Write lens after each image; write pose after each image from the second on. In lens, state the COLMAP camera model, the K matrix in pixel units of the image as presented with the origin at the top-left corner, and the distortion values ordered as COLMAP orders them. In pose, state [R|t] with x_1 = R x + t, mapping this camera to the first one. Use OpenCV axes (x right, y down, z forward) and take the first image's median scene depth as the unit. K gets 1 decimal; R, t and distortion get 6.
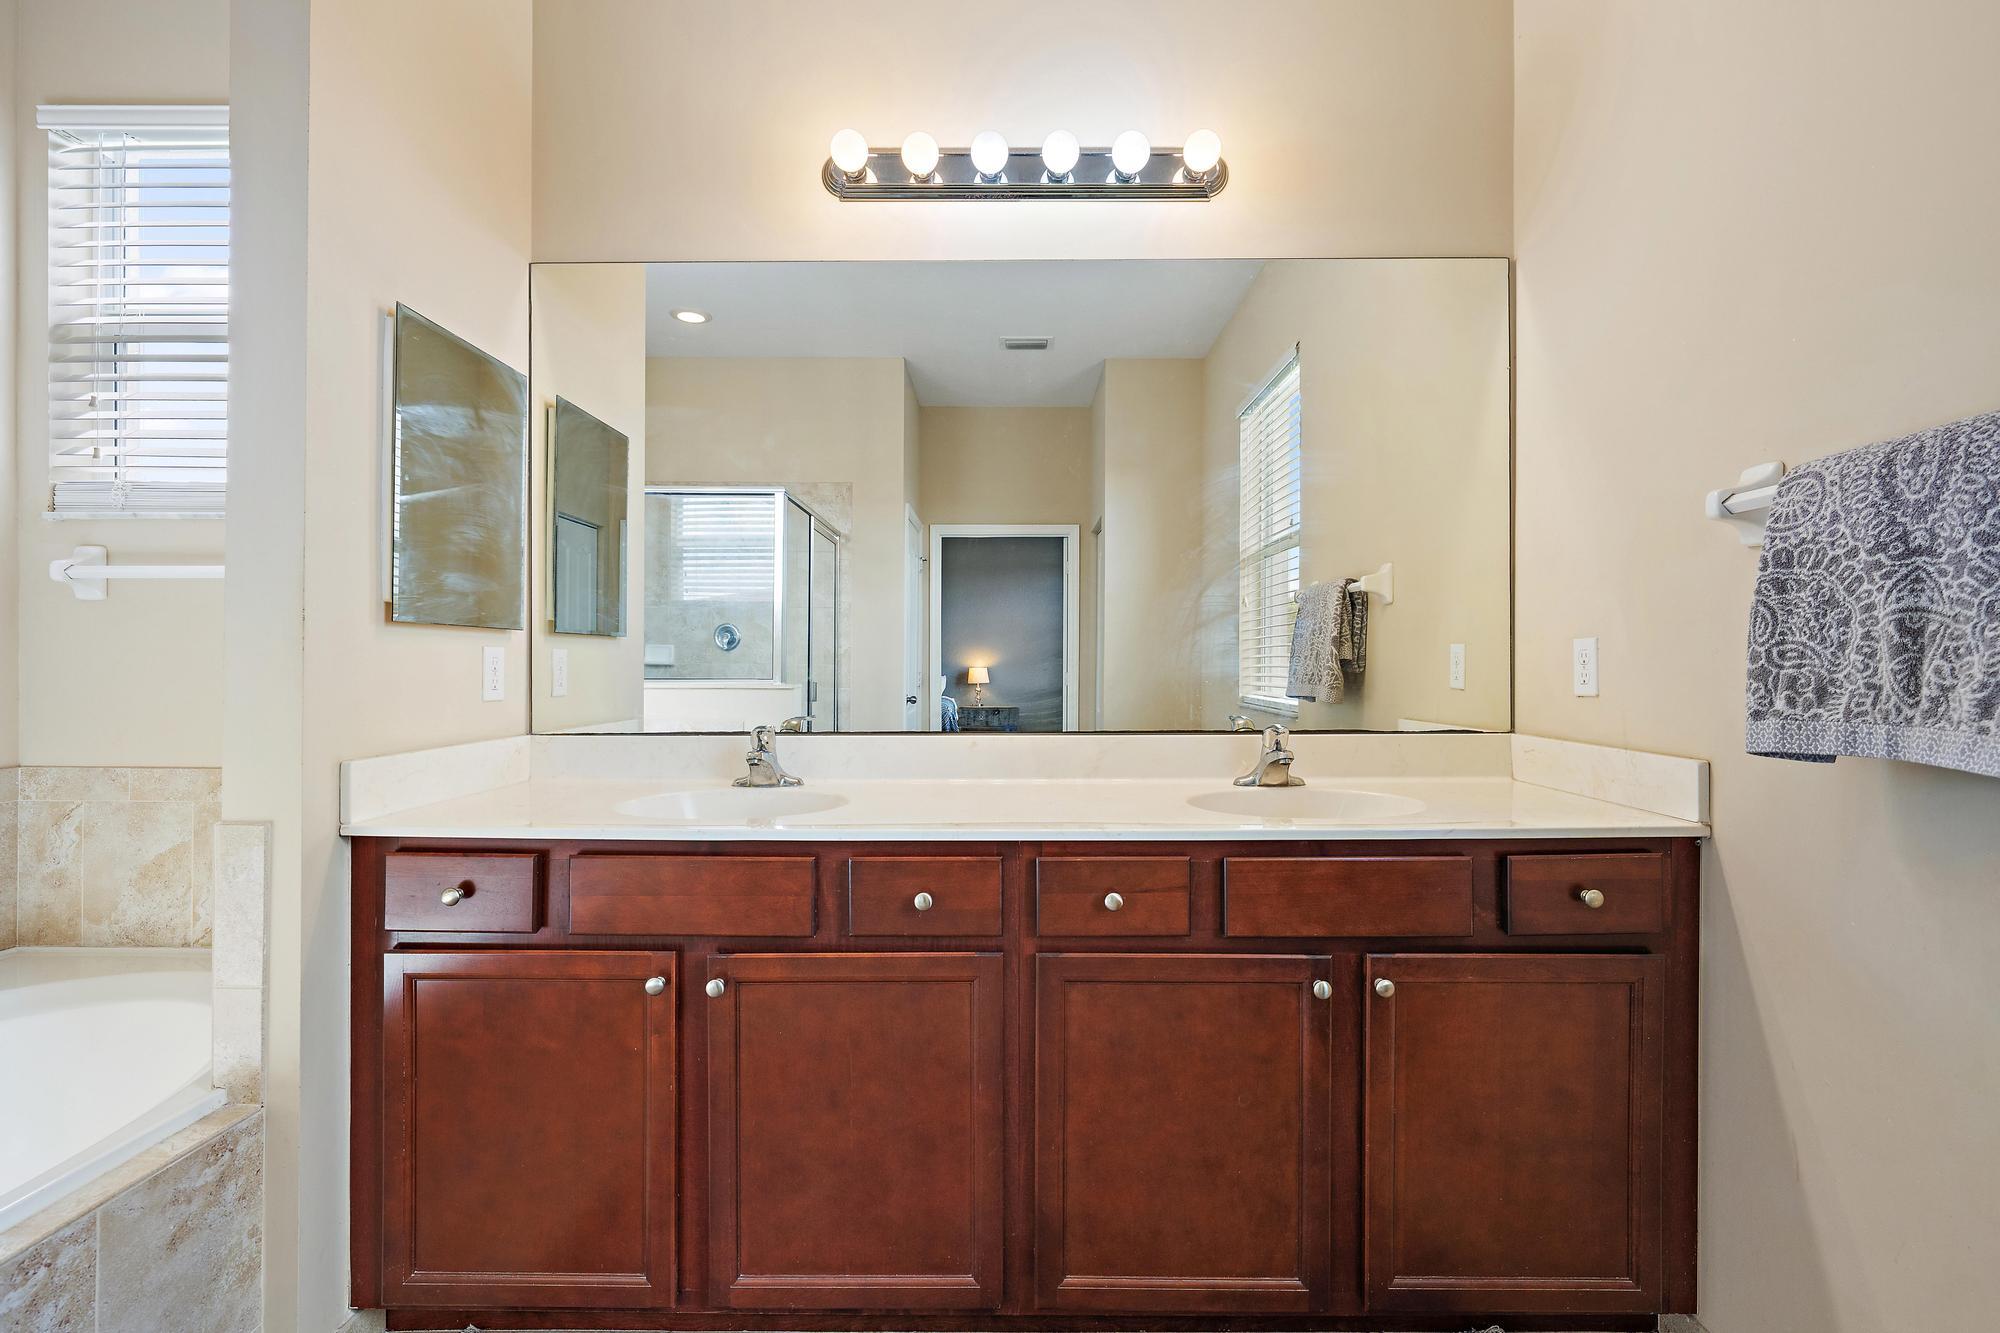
lens RADIAL K [[886.1, 0, 1001.7], [0, 886.1, 657.1], [0, 0, 1]] dist [0.001227, -0.000238]
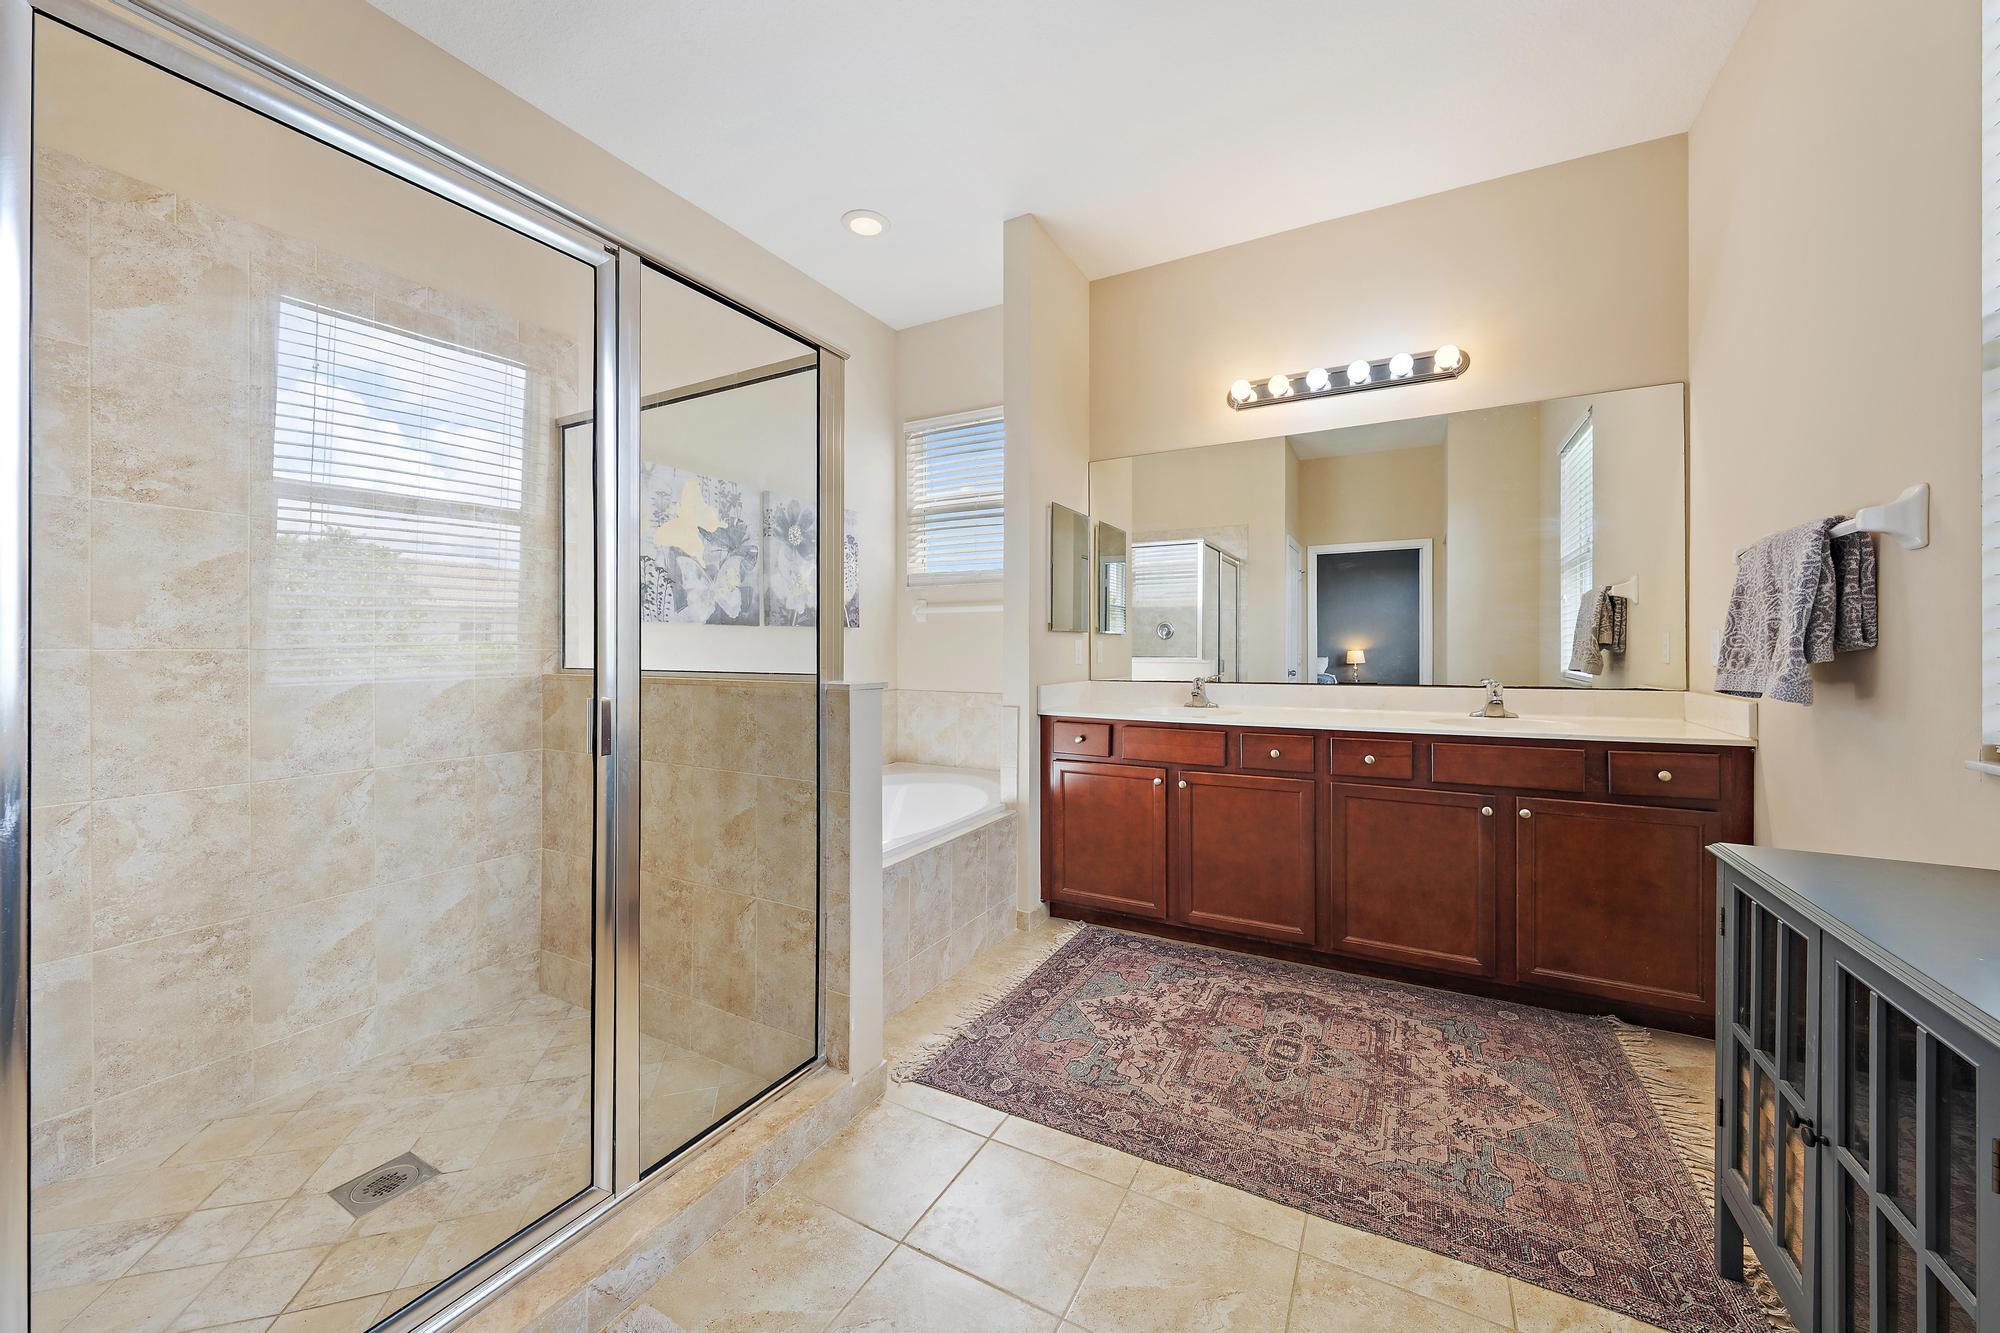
lens RADIAL K [[747.6, 0, 1007.3], [0, 747.6, 647.9], [0, 0, 1]] dist [-0.000059, -0.000238]
pose [[0.883908, -0.002376, -0.467654, 0.187421], [0.005745, 0.999967, 0.005777, -0.005084], [0.467625, -0.007793, 0.883893, -0.930494]]
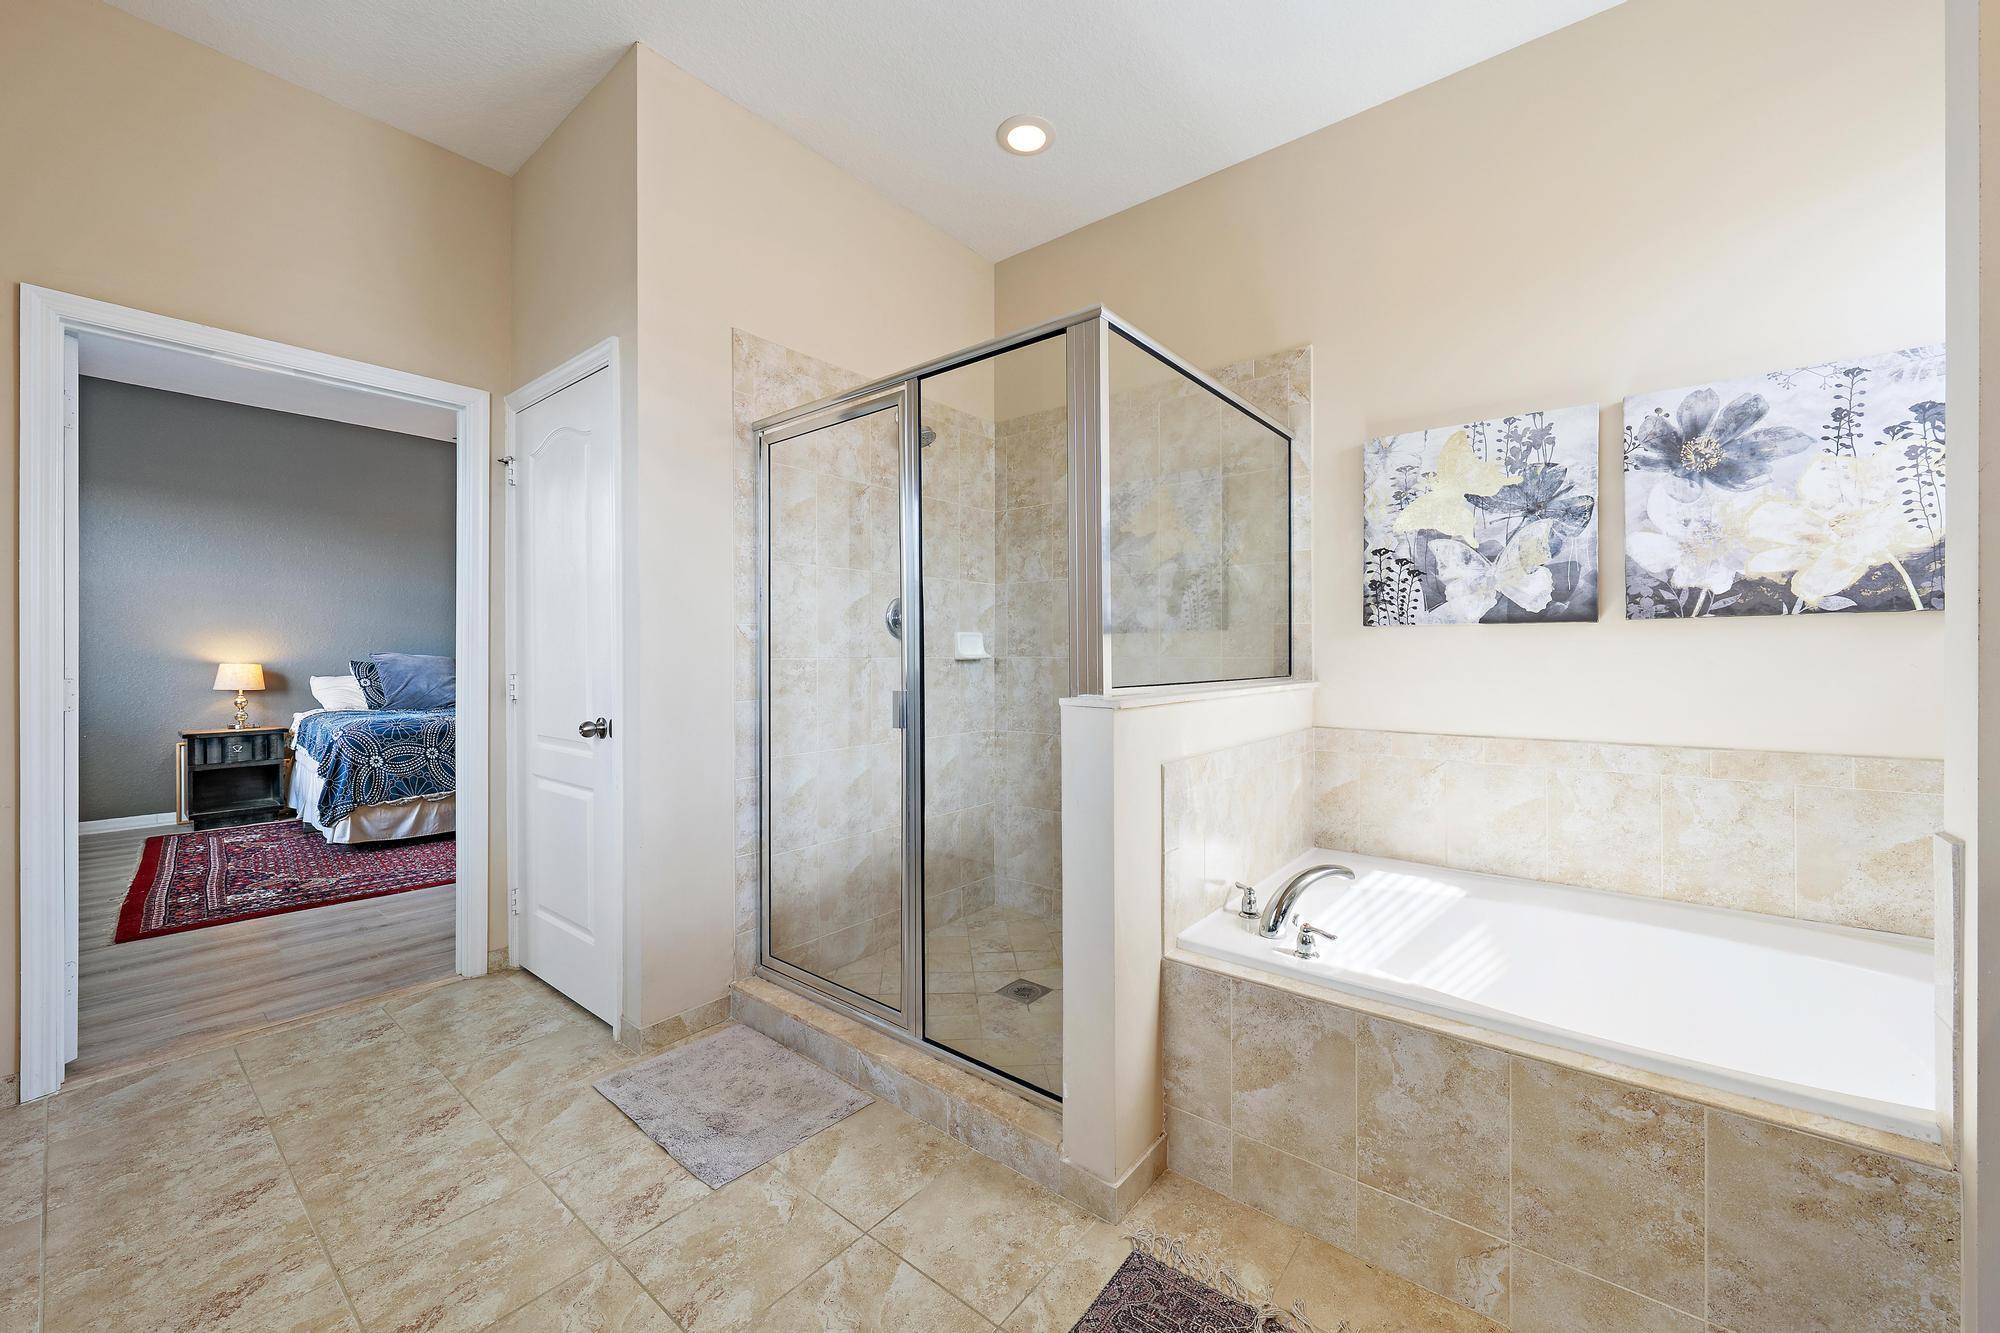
lens RADIAL K [[765.6, 0, 1004.9], [0, 765.6, 656.6], [0, 0, 1]] dist [-0.001789, -0.000095]
pose [[-0.625412, -0.001358, -0.780294, 0.295095], [0.005365, 0.999967, -0.006040, 0.006884], [0.780276, -0.007964, -0.625384, 0.681318]]
